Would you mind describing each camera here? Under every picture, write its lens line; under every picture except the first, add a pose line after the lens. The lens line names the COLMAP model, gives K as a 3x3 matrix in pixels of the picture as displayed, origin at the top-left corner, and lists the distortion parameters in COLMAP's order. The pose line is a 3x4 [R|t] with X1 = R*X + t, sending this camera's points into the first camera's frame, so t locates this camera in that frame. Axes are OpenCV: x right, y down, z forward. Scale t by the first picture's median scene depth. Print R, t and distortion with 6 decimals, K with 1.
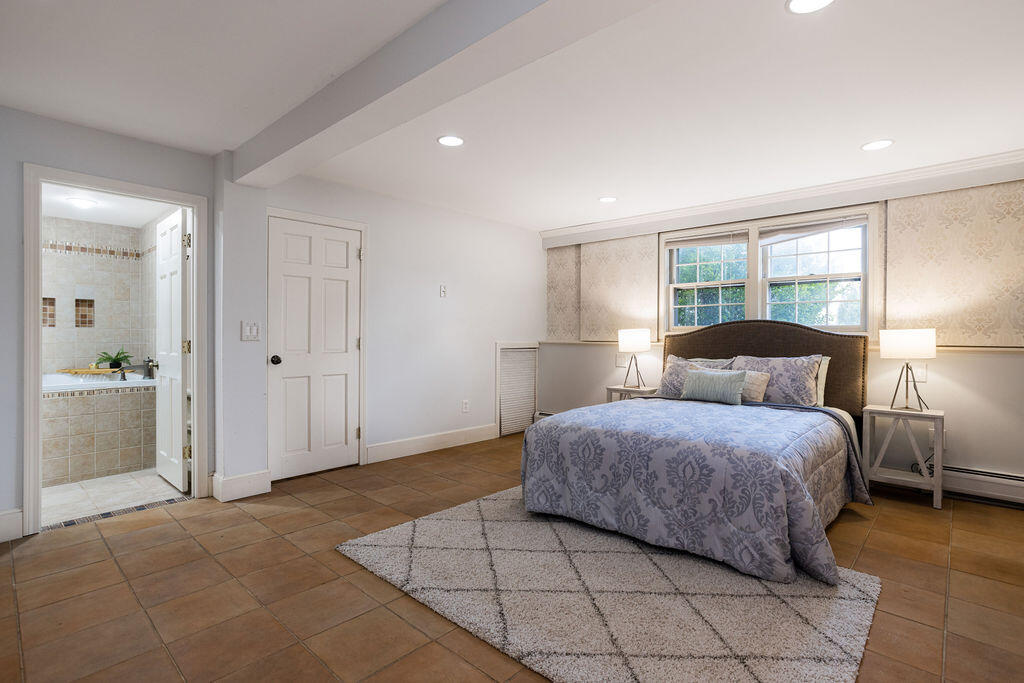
lens RADIAL K [[495.1, 0, 515.4], [0, 495.1, 334.7], [0, 0, 1]] dist [0.000780, 0.000902]
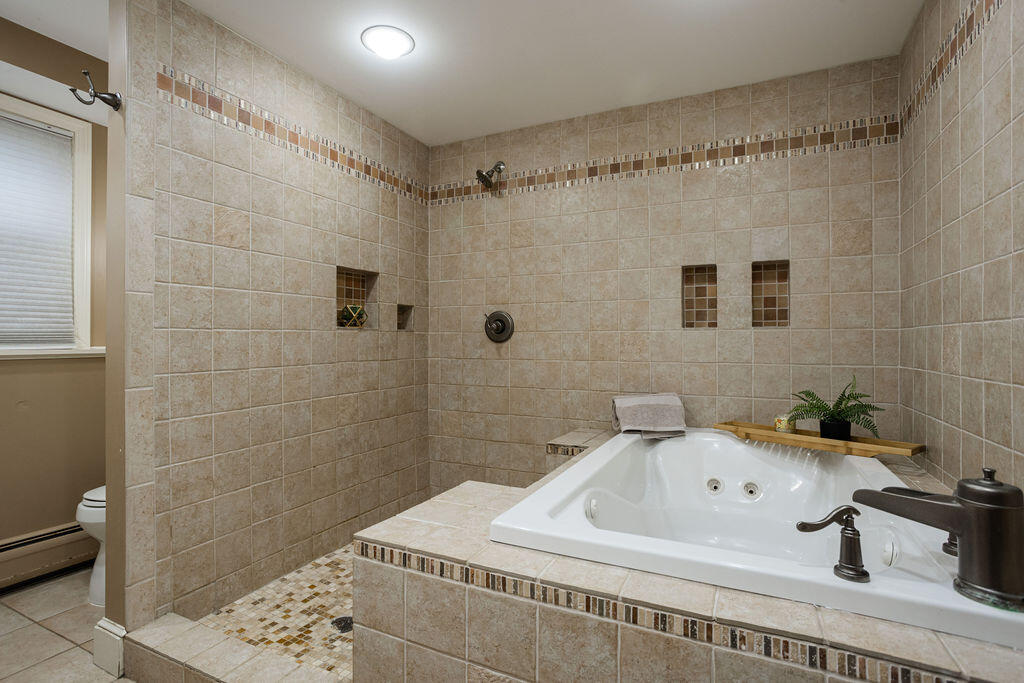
lens RADIAL K [[495.1, 0, 515.7], [0, 495.1, 336.1], [0, 0, 1]] dist [0.000780, 0.000902]
pose [[0.287993, -0.011102, -0.957568, -0.524540], [-0.002863, 0.999918, -0.012454, -0.000983], [0.957628, 0.006329, 0.287938, 0.668775]]
